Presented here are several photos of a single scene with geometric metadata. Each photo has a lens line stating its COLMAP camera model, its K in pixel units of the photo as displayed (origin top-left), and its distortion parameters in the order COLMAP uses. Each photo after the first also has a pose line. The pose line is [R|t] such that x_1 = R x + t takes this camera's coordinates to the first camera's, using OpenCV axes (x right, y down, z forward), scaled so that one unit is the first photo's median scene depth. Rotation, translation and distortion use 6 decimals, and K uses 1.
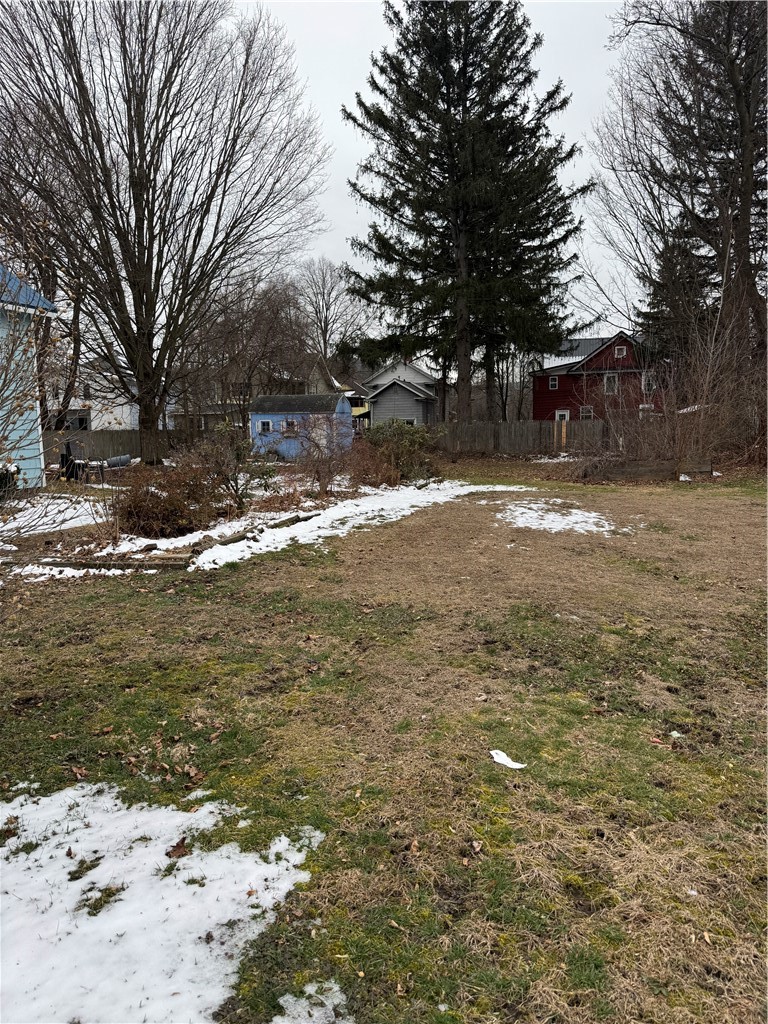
lens RADIAL K [[756.5, 0, 384.0], [0, 756.5, 512.0], [0, 0, 1]] dist [0.052897, -0.108694]
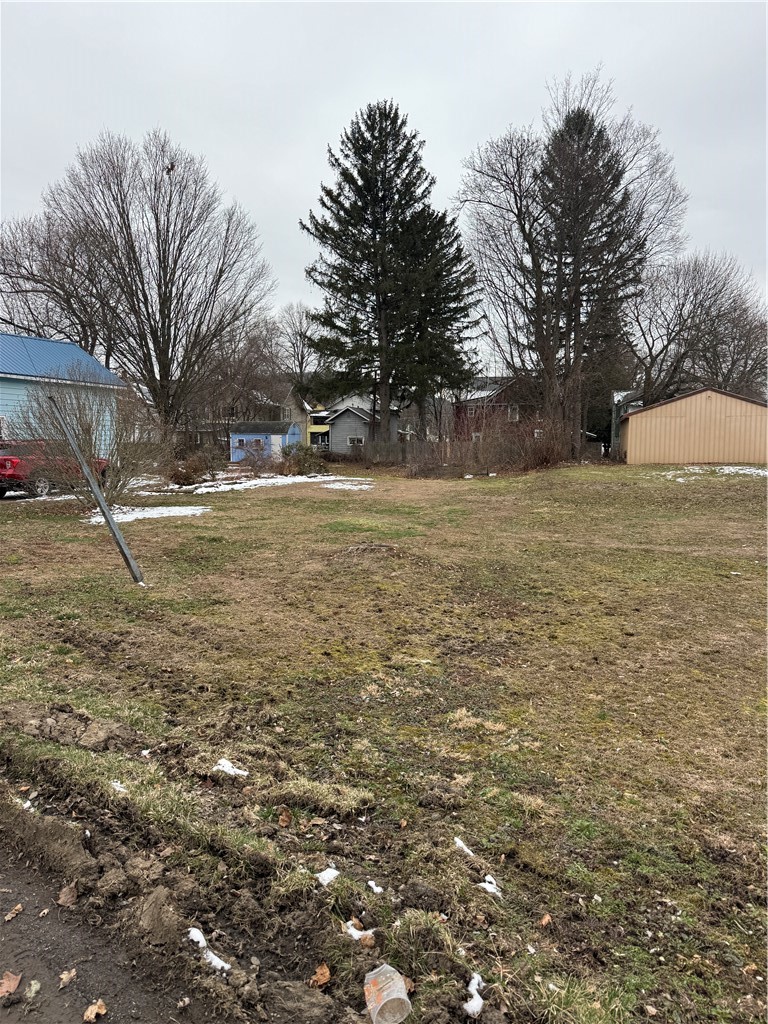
lens RADIAL K [[756.5, 0, 384.0], [0, 756.5, 512.0], [0, 0, 1]] dist [0.052897, -0.108694]
pose [[0.999855, 0.014963, 0.008172, 0.100053], [-0.014812, 0.999724, -0.018248, 0.040398], [-0.008443, 0.018125, 0.999800, -0.424449]]
